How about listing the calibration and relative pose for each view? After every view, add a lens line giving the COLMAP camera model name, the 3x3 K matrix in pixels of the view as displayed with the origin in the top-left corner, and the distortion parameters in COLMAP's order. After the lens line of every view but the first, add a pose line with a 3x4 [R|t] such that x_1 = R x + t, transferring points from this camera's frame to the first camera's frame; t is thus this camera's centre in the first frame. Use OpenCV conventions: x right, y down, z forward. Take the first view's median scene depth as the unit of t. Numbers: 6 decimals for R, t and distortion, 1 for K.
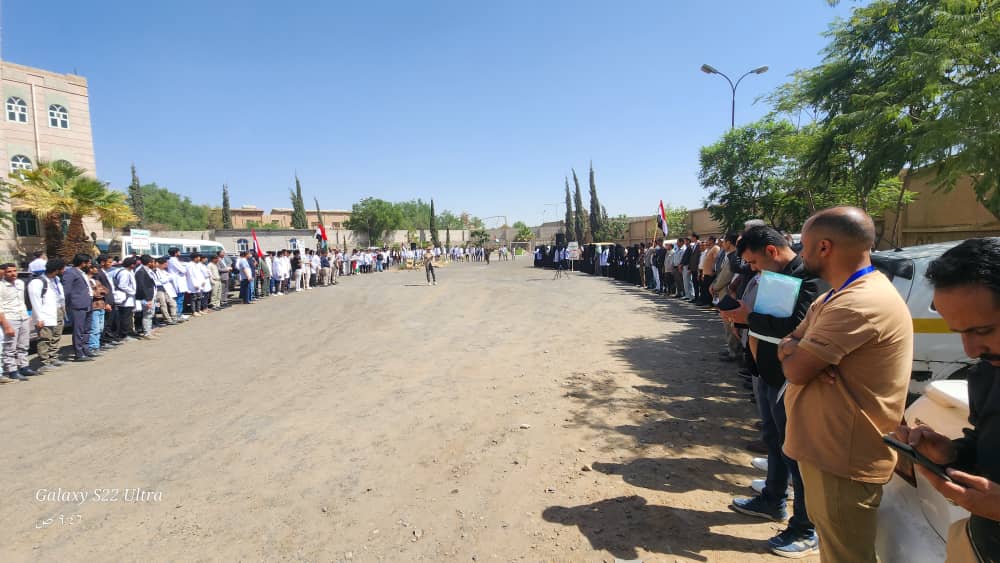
lens RADIAL K [[404.8, 0, 498.5], [0, 404.8, 269.5], [0, 0, 1]] dist [-0.003568, -0.001787]
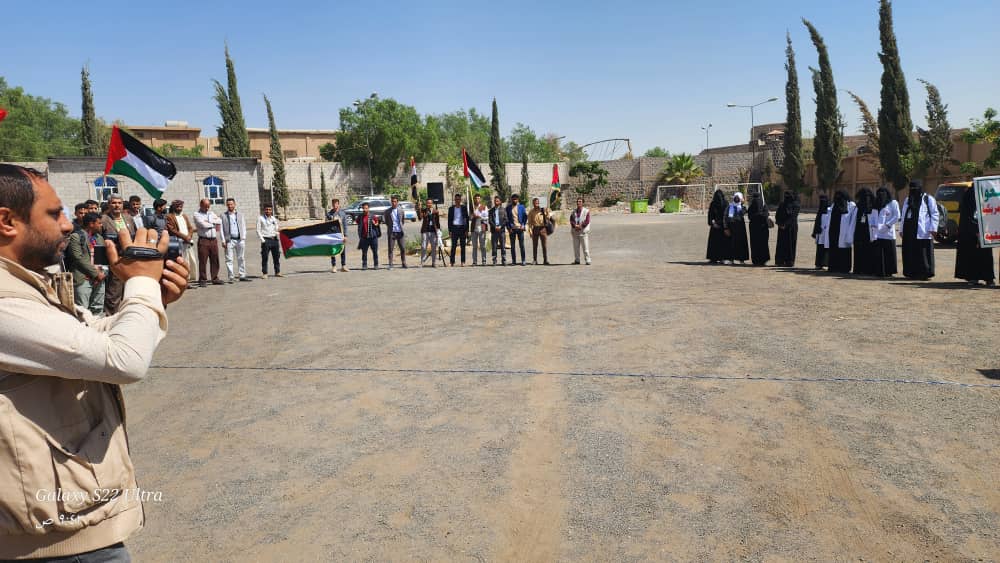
lens RADIAL K [[657.8, 0, 494.0], [0, 657.8, 287.2], [0, 0, 1]] dist [0.044008, -0.028527]
pose [[0.986600, 0.021763, -0.161701, -0.029023], [-0.008829, 0.996734, 0.080277, -0.008207], [0.162919, -0.077773, 0.983569, 0.187758]]
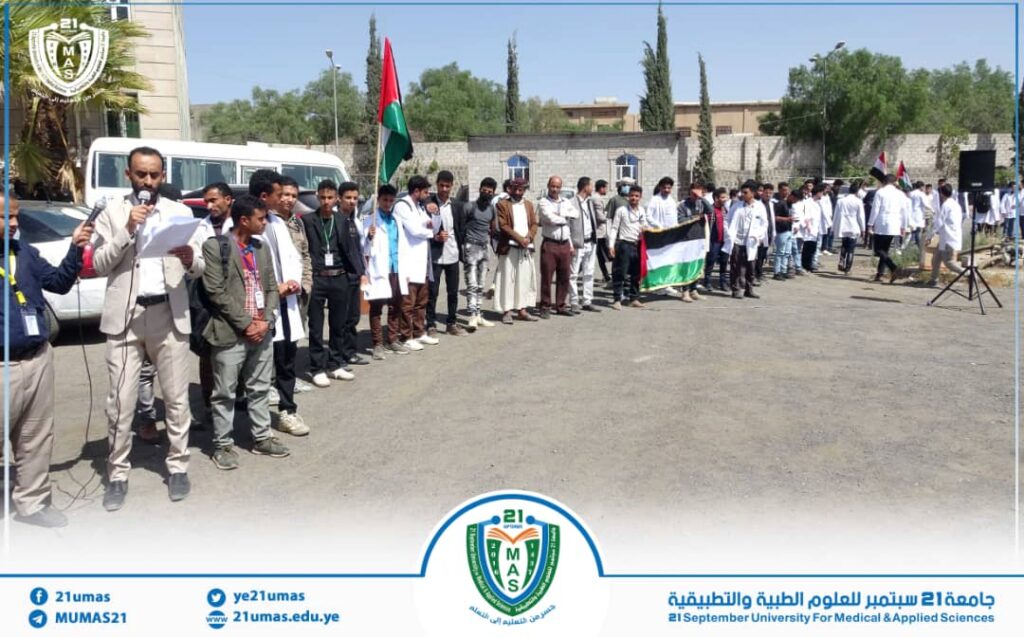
lens RADIAL K [[735.5, 0, 507.3], [0, 735.5, 297.9], [0, 0, 1]] dist [-0.026635, 0.013620]
pose [[0.737932, 0.116494, -0.664745, -0.061028], [-0.049228, 0.991657, 0.119135, -0.011334], [0.673077, -0.055190, 0.737510, 0.261349]]
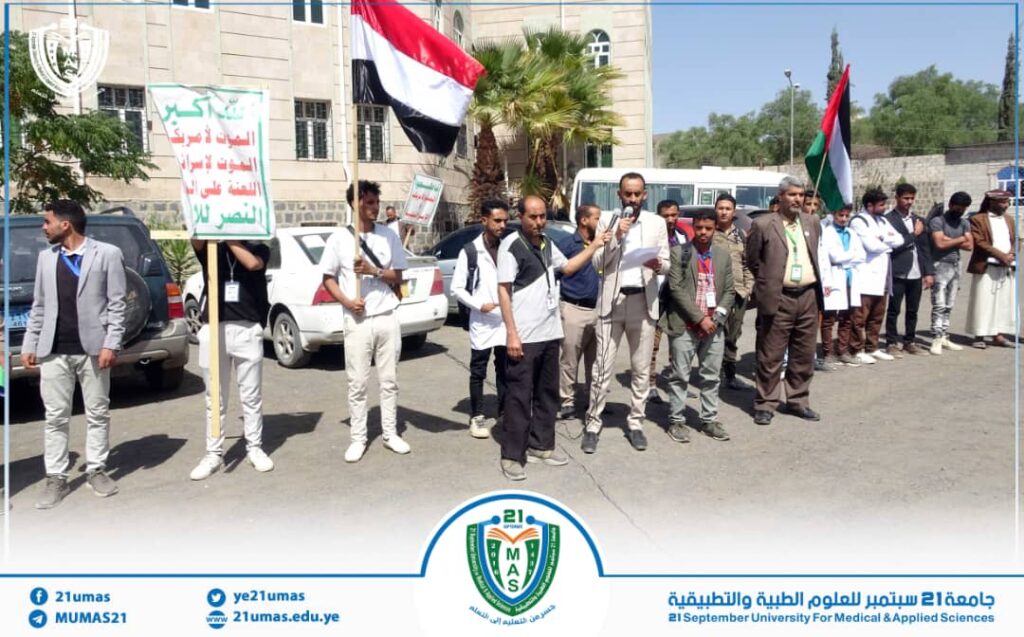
lens RADIAL K [[735.5, 0, 504.9], [0, 735.5, 299.9], [0, 0, 1]] dist [-0.026635, 0.013620]
pose [[0.236304, 0.122136, -0.963973, -0.051891], [-0.035707, 0.992490, 0.116997, -0.010176], [0.971023, 0.006774, 0.238890, 0.253964]]
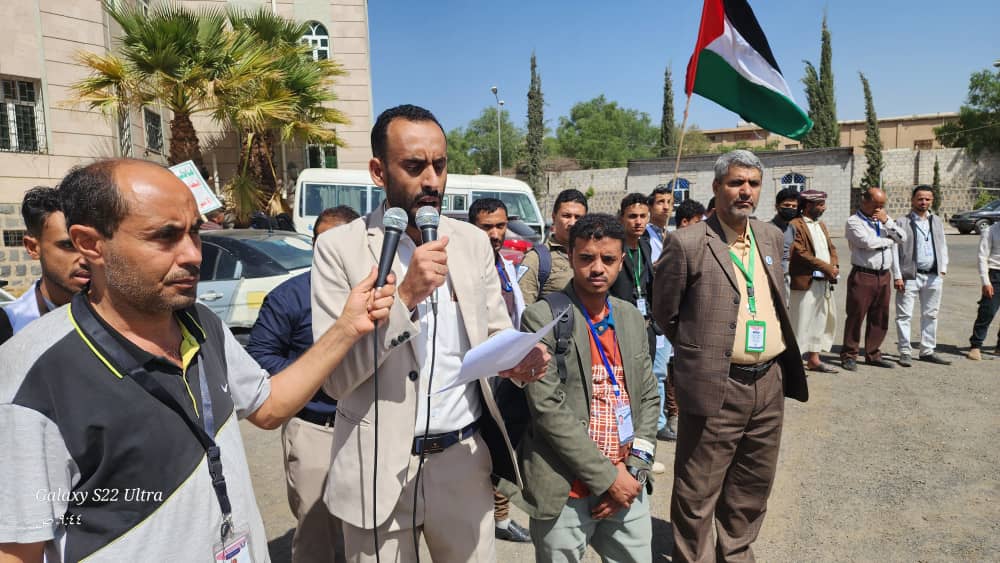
lens RADIAL K [[657.8, 0, 501.8], [0, 657.8, 294.3], [0, 0, 1]] dist [0.044008, -0.028527]
pose [[0.589474, 0.099977, -0.801577, -0.098490], [-0.031364, 0.994396, 0.100962, -0.010560], [0.807178, -0.034374, 0.589306, 0.269575]]
